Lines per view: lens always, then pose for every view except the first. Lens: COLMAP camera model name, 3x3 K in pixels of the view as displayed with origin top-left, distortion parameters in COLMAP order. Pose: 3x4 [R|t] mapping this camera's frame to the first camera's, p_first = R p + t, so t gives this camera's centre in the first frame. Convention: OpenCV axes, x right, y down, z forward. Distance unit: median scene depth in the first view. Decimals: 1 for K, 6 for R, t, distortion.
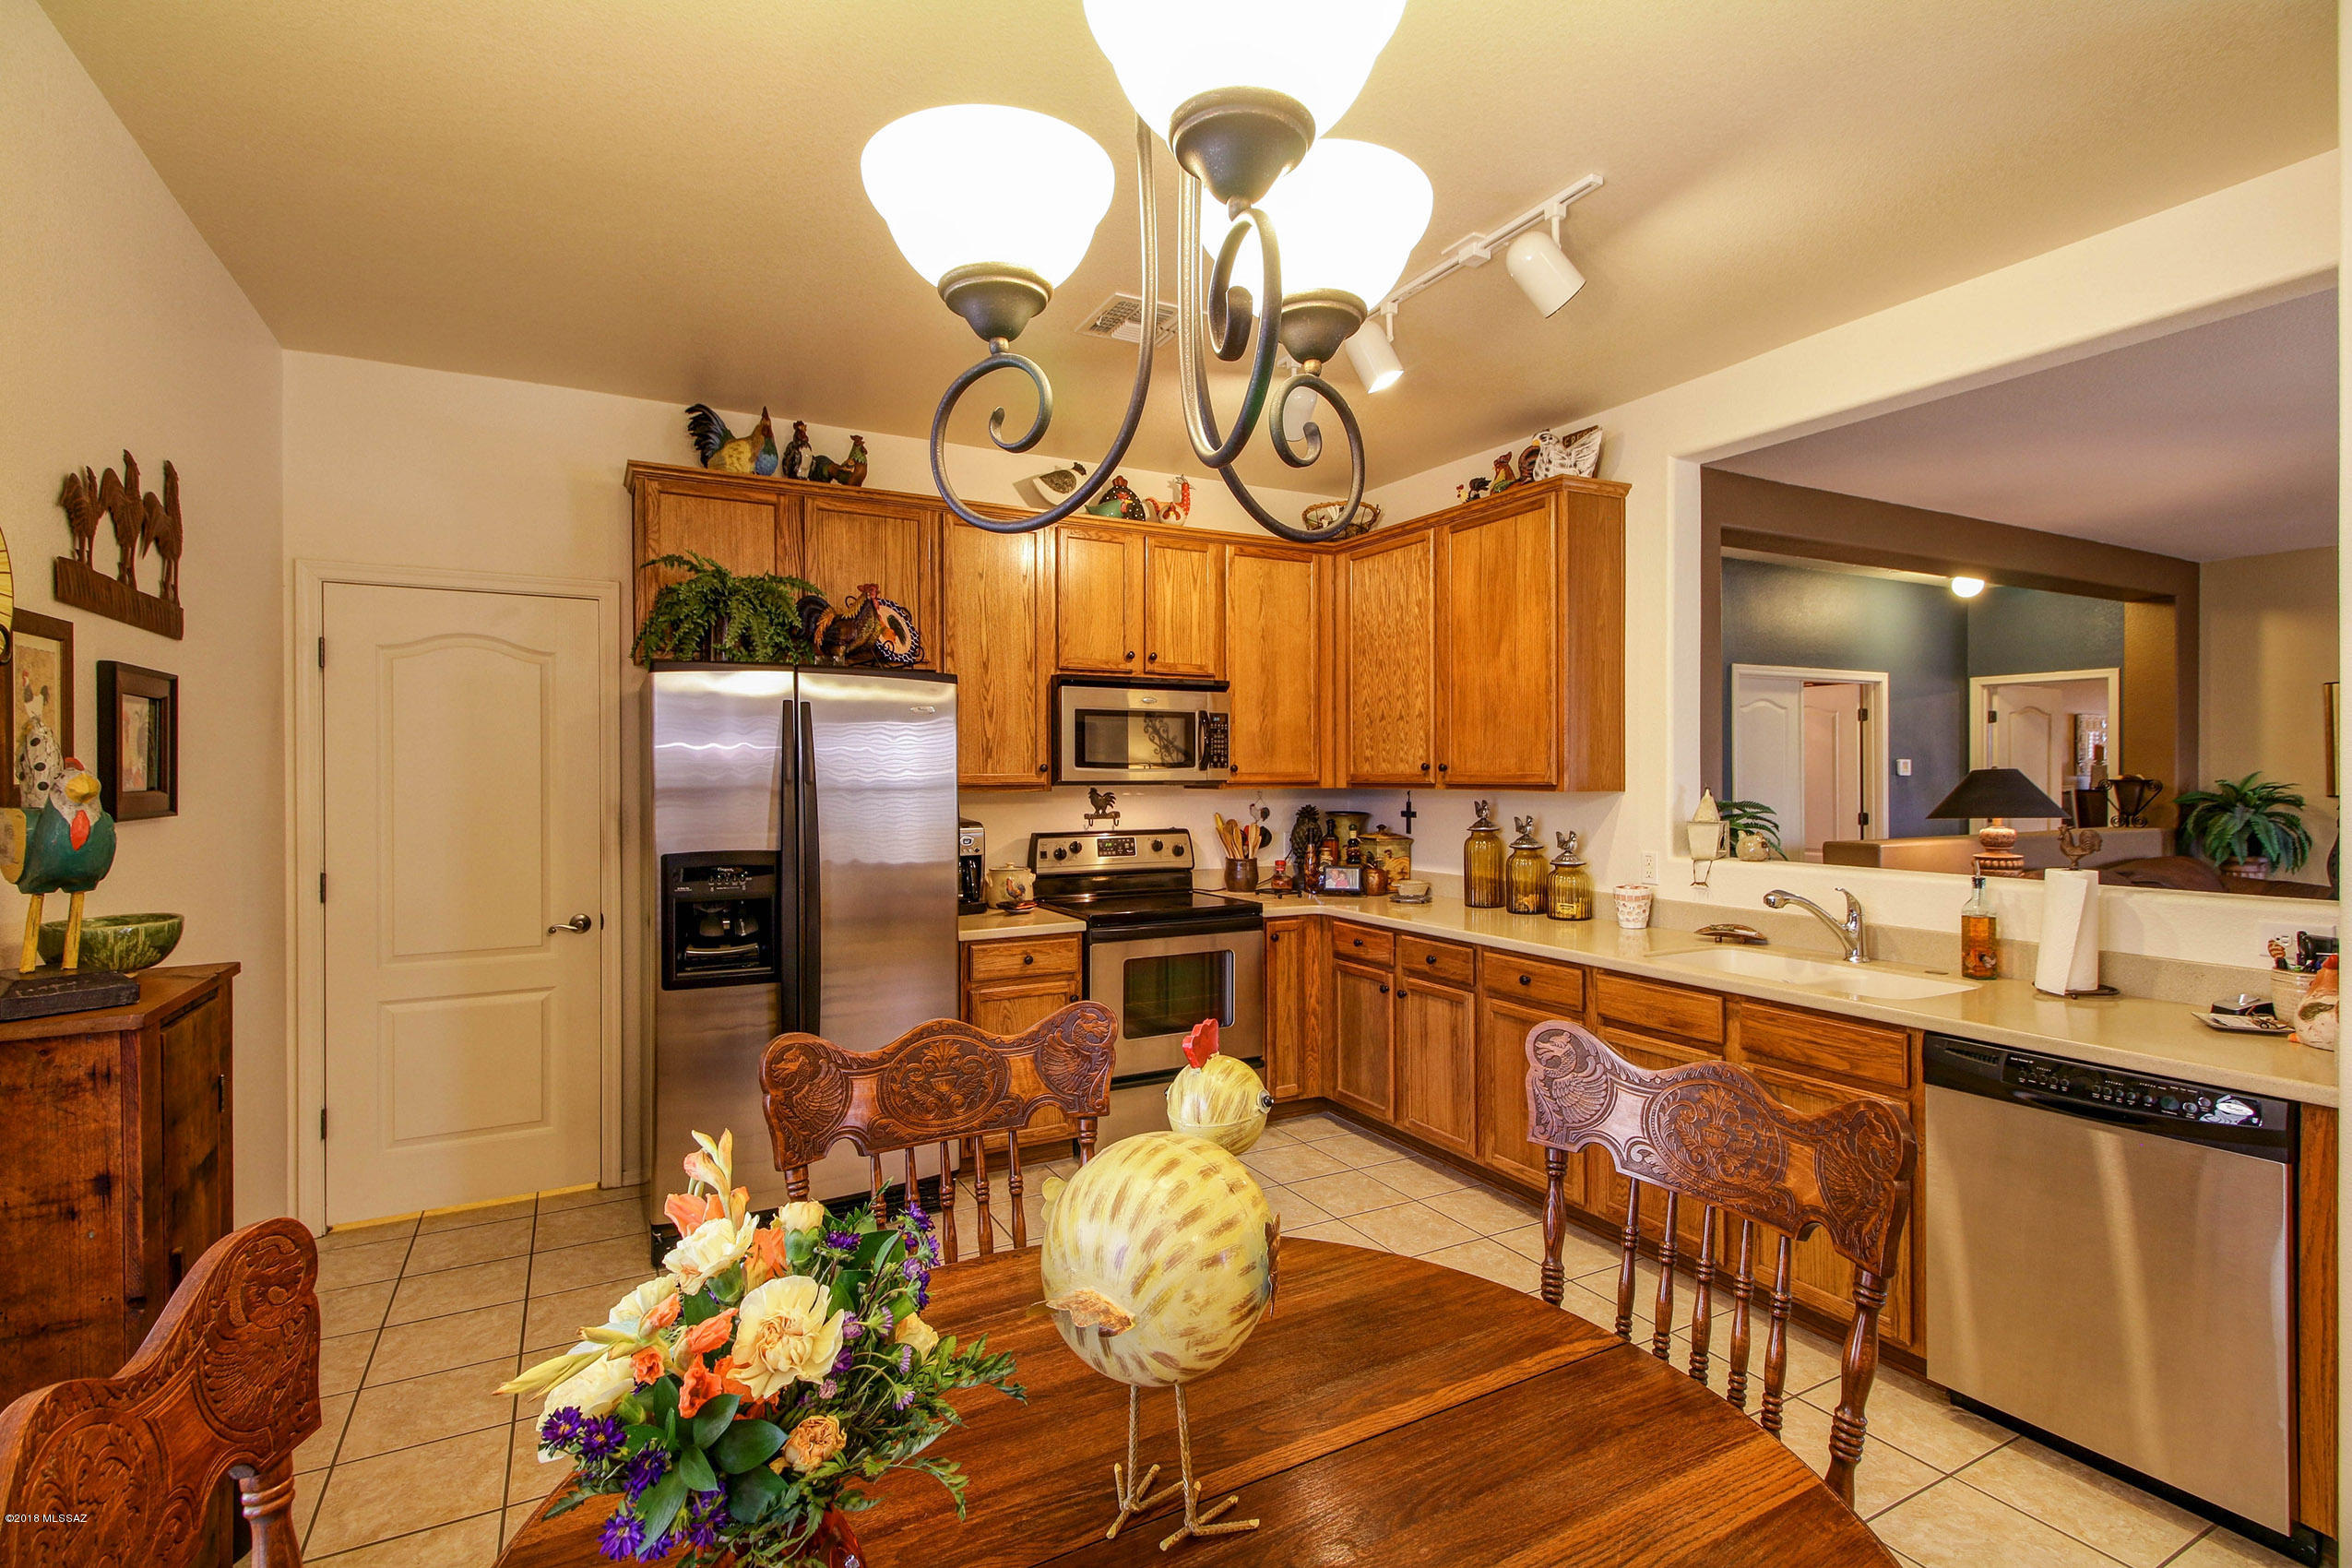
lens RADIAL K [[1072.7, 0, 1164.2], [0, 1072.7, 781.6], [0, 0, 1]] dist [0.017547, -0.008574]
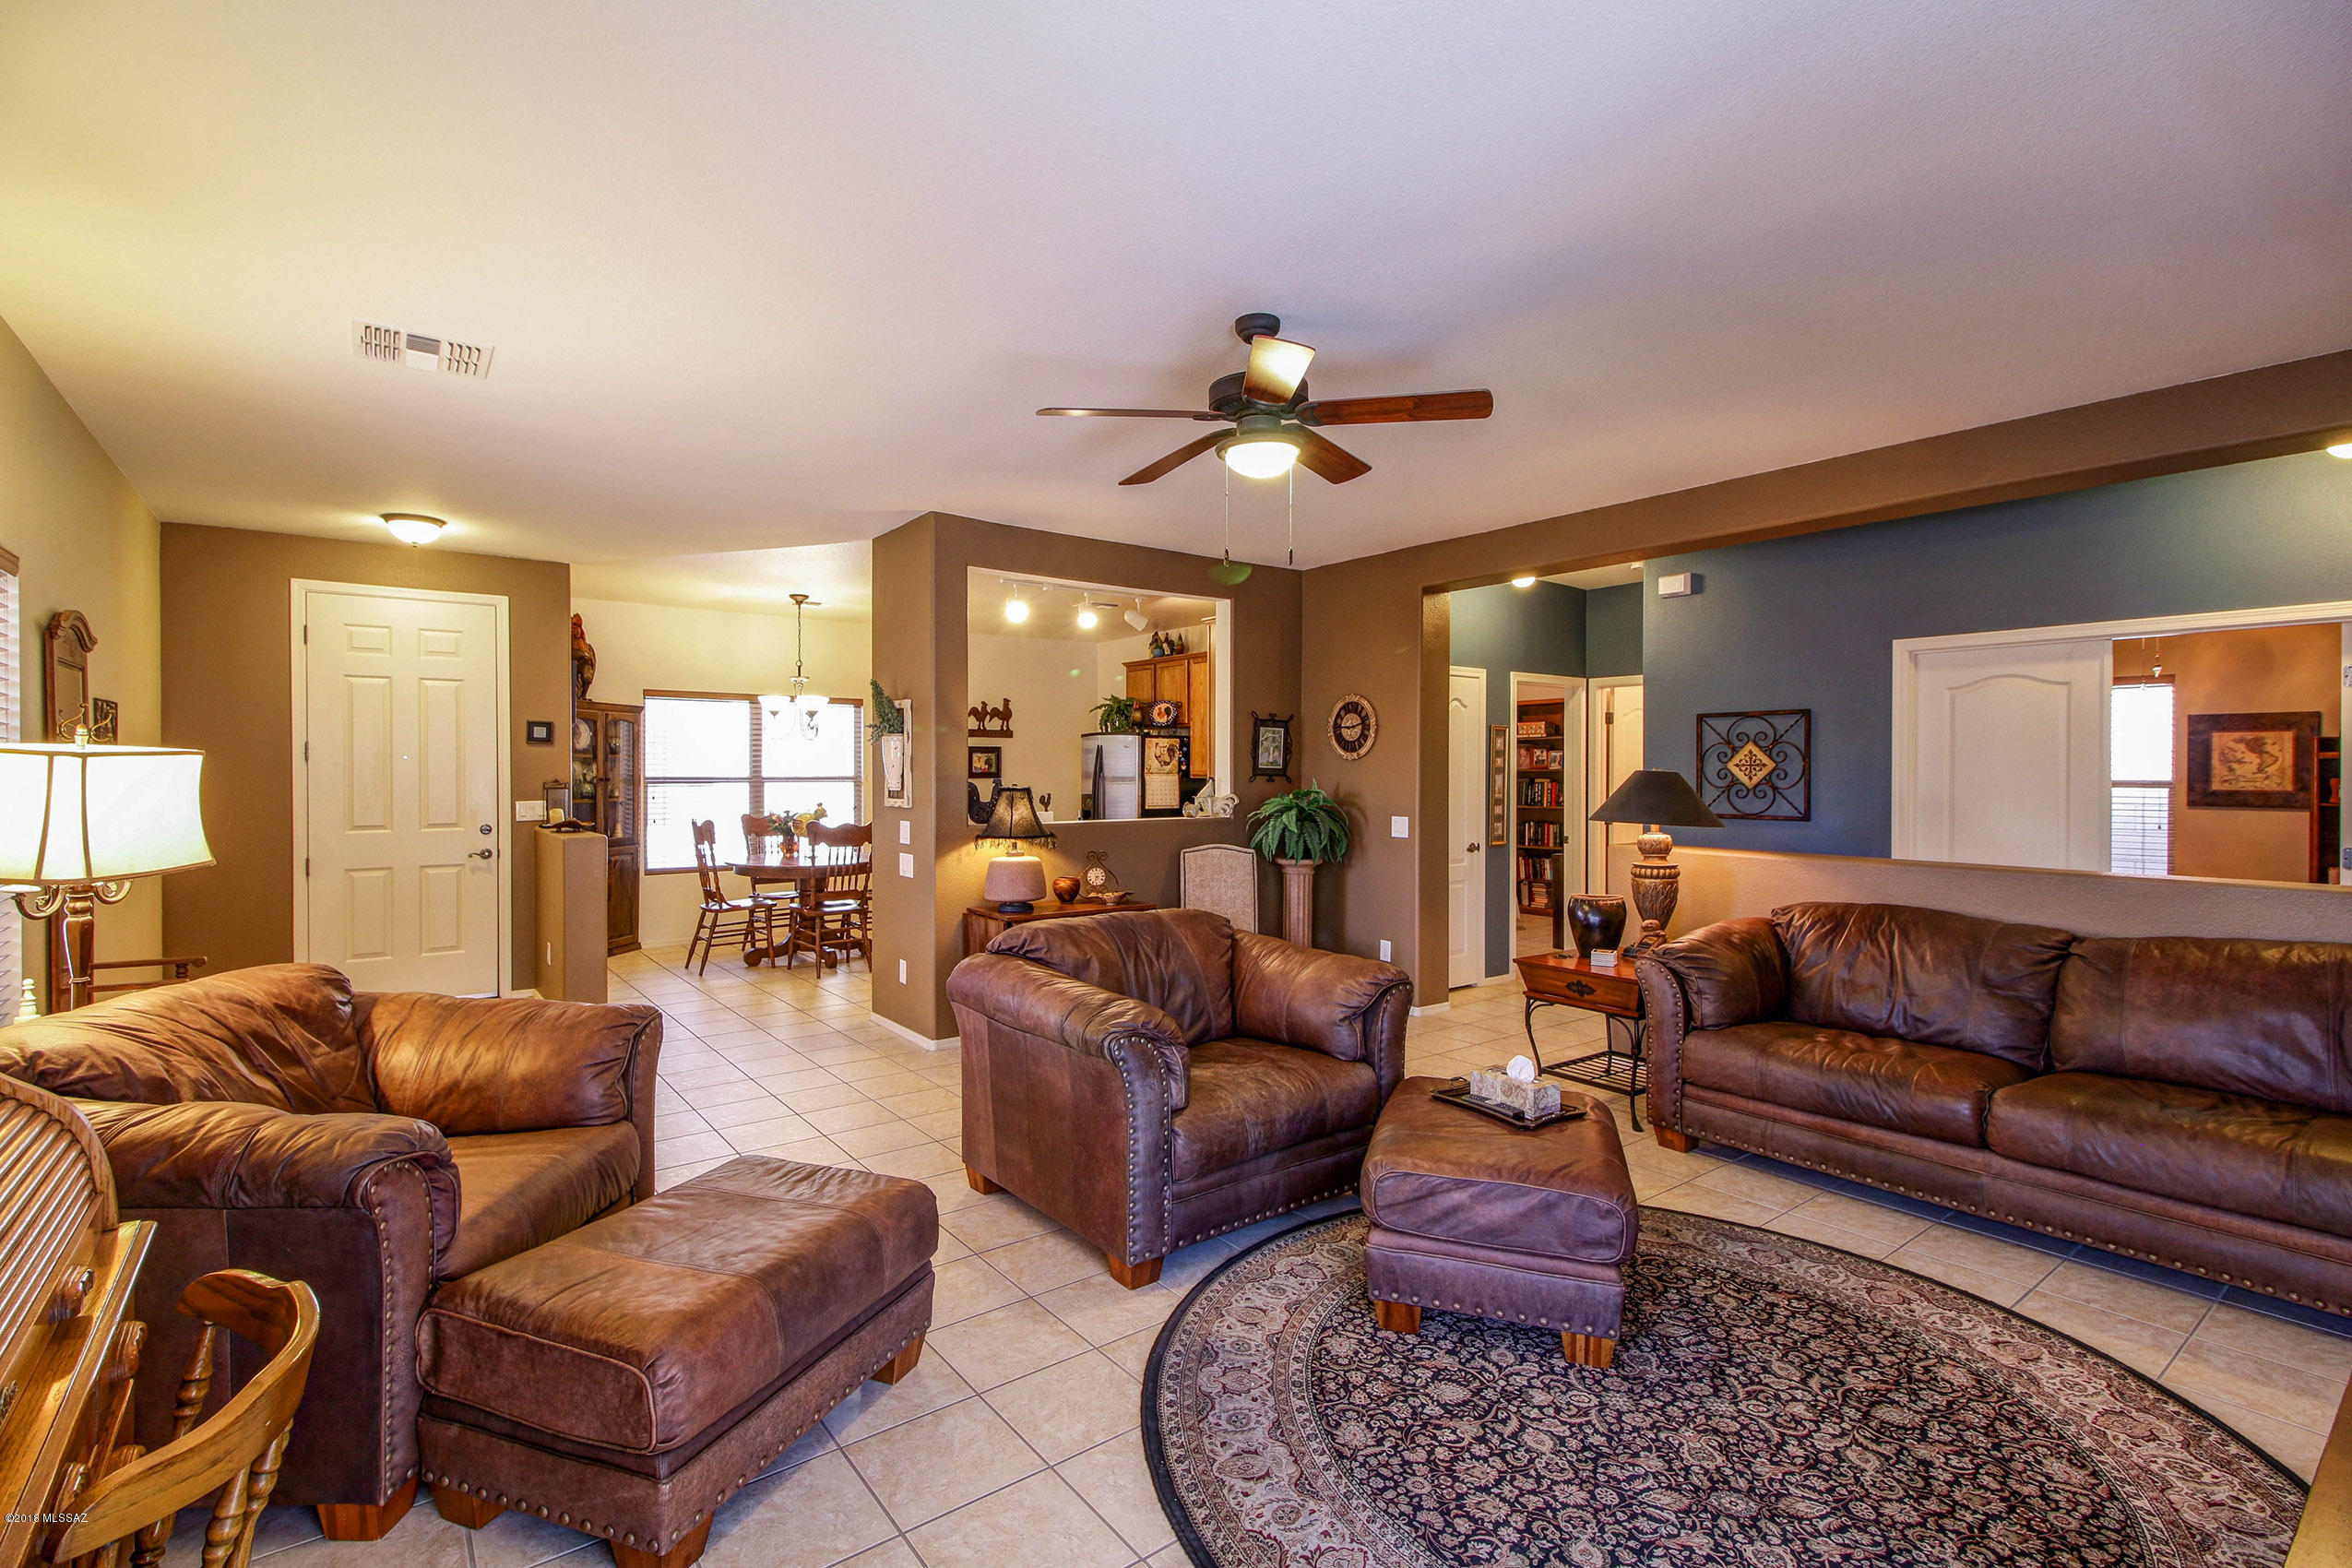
lens RADIAL K [[1072.7, 0, 1181.5], [0, 1072.7, 778.8], [0, 0, 1]] dist [0.017547, -0.008574]
pose [[0.172012, 0.012649, -0.985014, 2.052200], [-0.011662, 0.999874, 0.010803, -0.012879], [0.985026, 0.009629, 0.172138, 0.559462]]
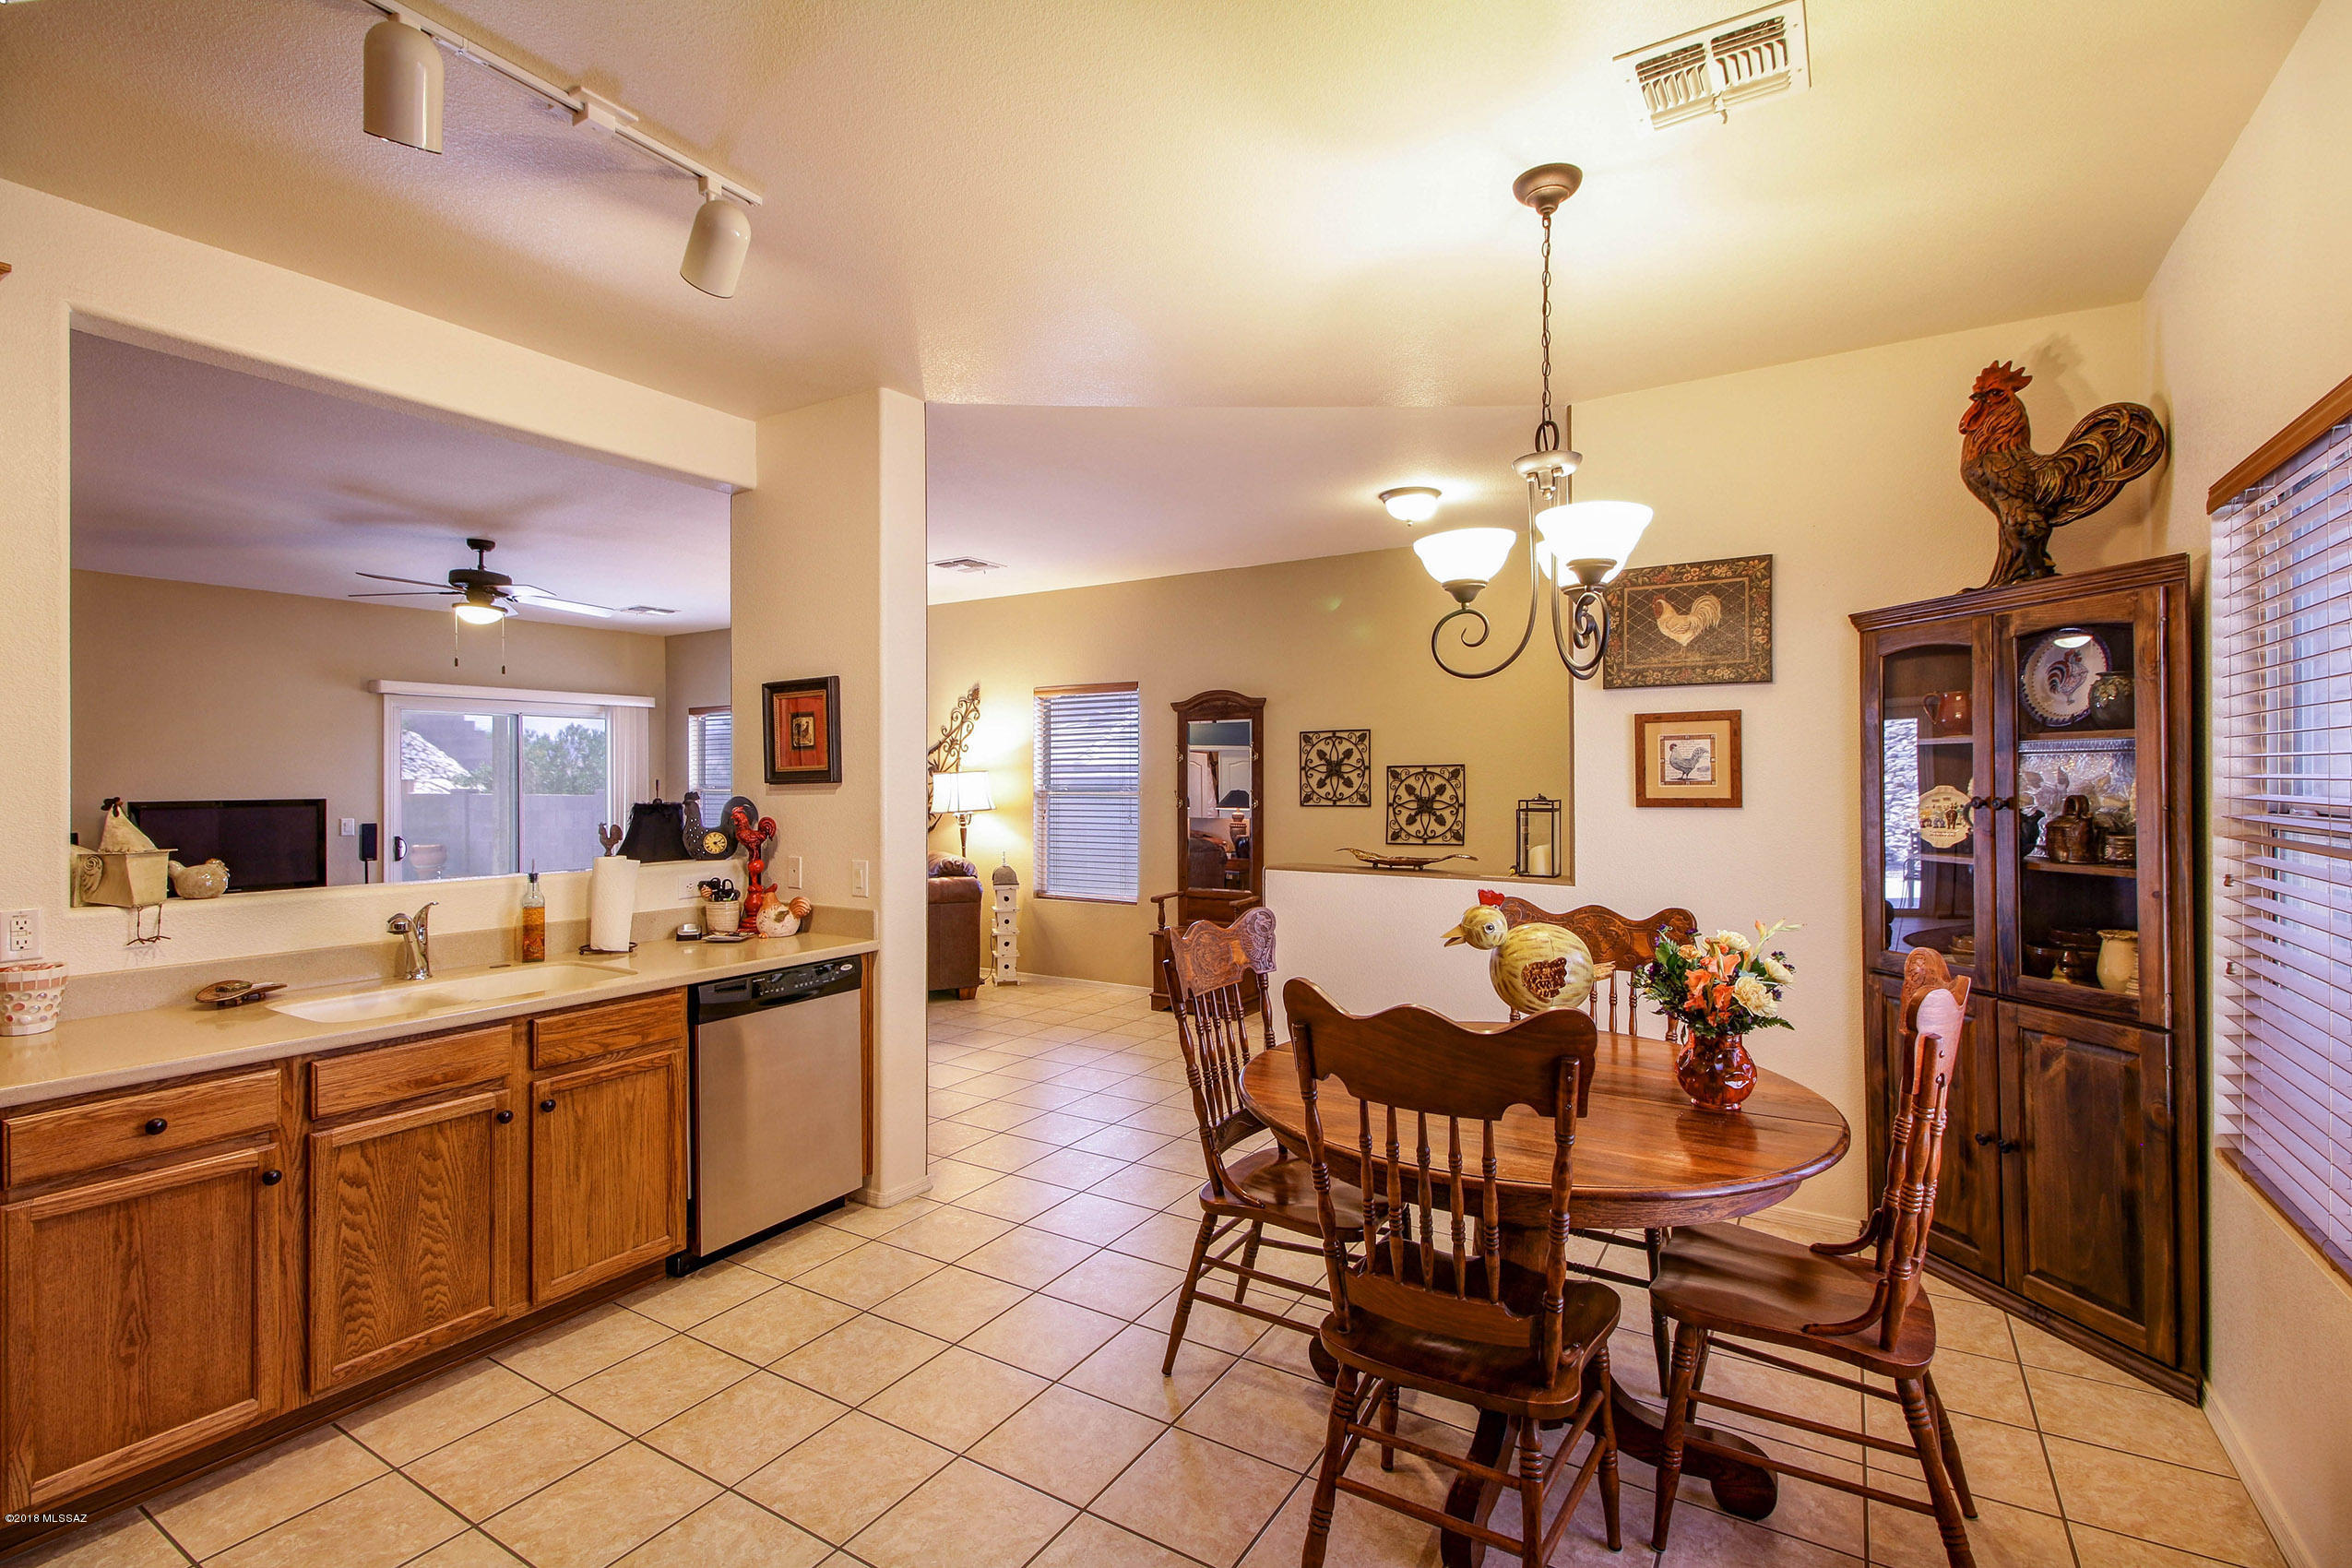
lens RADIAL K [[1072.7, 0, 1171.3], [0, 1072.7, 781.3], [0, 0, 1]] dist [0.017547, -0.008574]
pose [[-0.494631, 0.003666, 0.869095, -0.388759], [0.013574, 0.999902, 0.003508, -0.002329], [-0.868997, 0.013533, -0.494633, 0.659360]]
